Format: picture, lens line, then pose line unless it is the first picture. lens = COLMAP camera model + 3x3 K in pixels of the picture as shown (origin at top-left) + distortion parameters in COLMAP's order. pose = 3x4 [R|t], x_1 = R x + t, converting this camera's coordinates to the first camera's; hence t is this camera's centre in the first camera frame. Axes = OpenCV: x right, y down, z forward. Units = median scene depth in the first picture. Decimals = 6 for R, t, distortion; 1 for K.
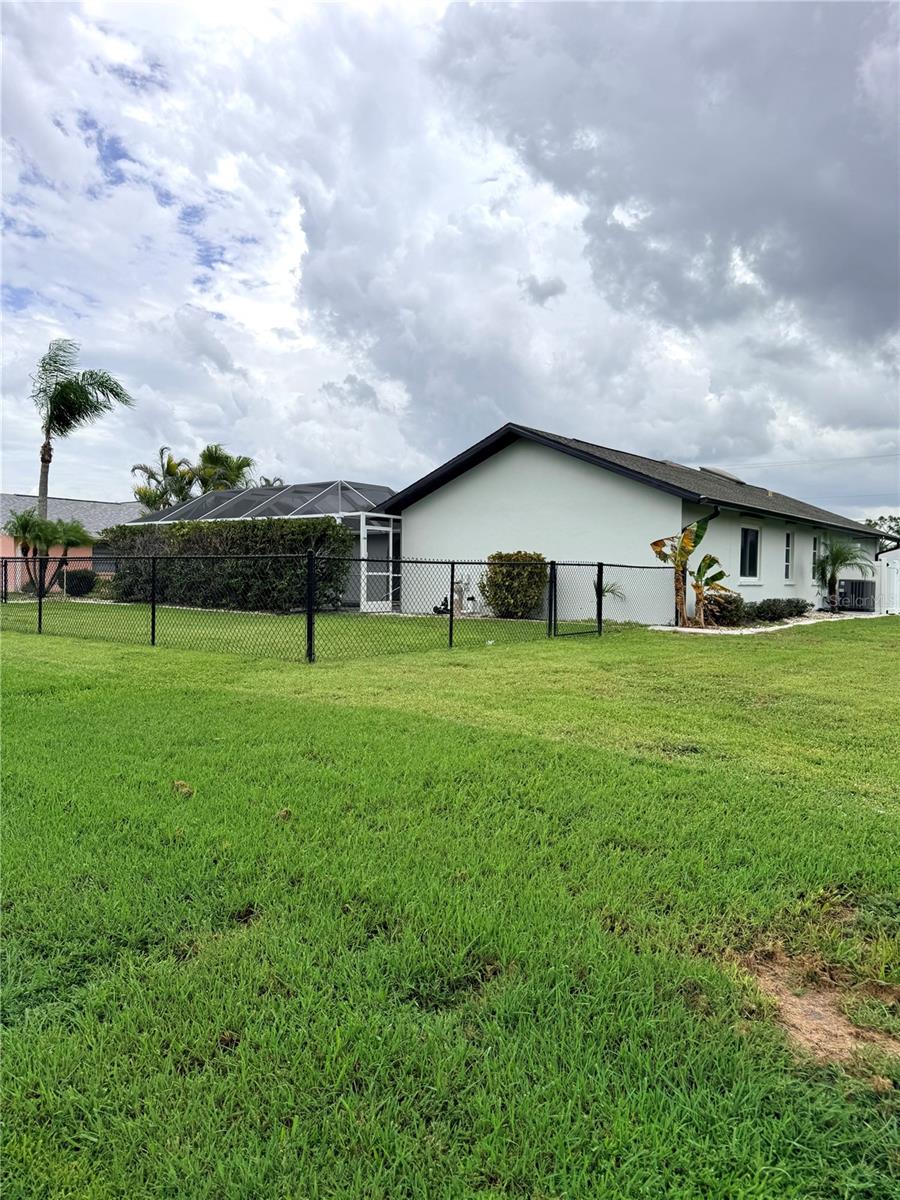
lens RADIAL K [[872.0, 0, 457.8], [0, 872.0, 603.3], [0, 0, 1]] dist [0.100386, -0.089842]
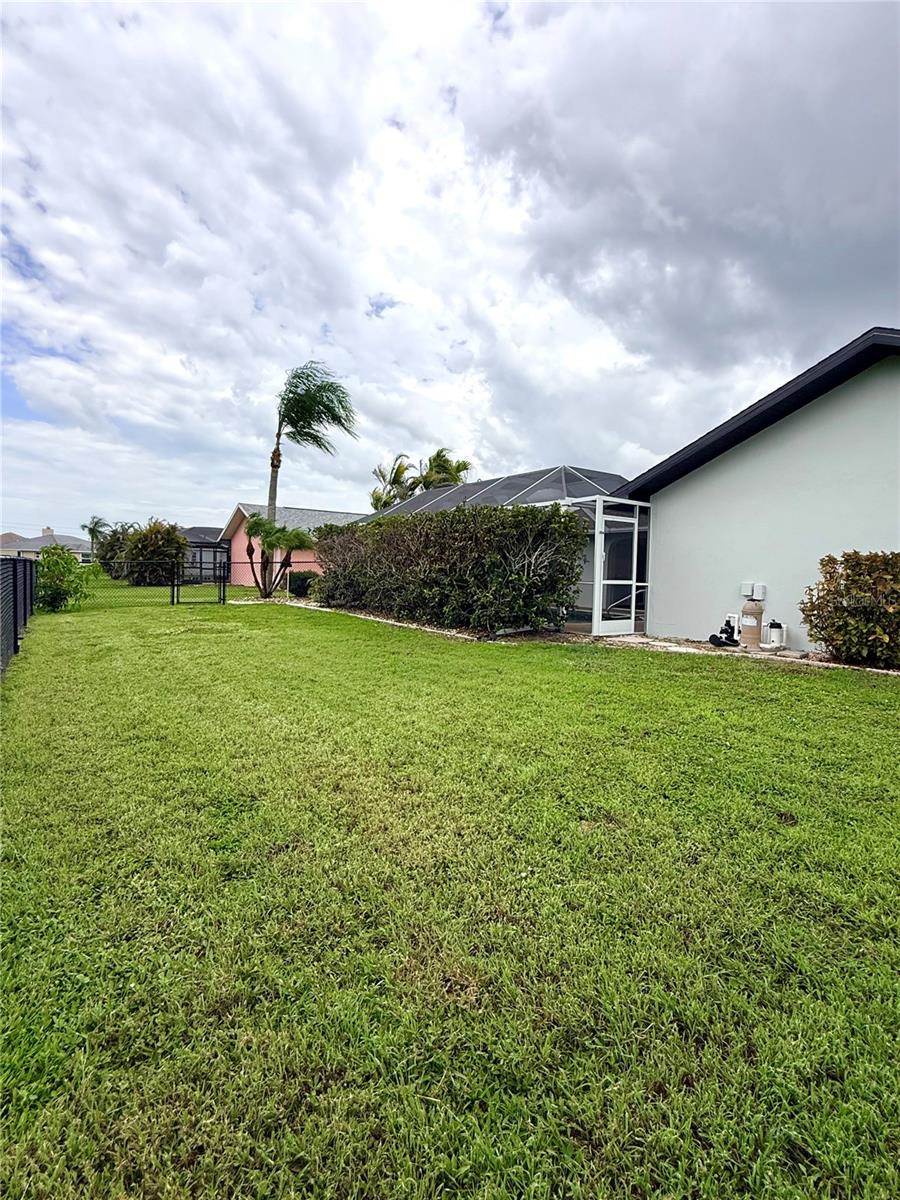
lens RADIAL K [[594.3, 0, 451.4], [0, 594.3, 605.9], [0, 0, 1]] dist [0.001003, 0.000048]
pose [[0.959689, 0.026535, -0.279808, -0.085098], [-0.020008, 0.999458, 0.026156, -0.024517], [0.280350, -0.019503, 0.959700, 0.485096]]
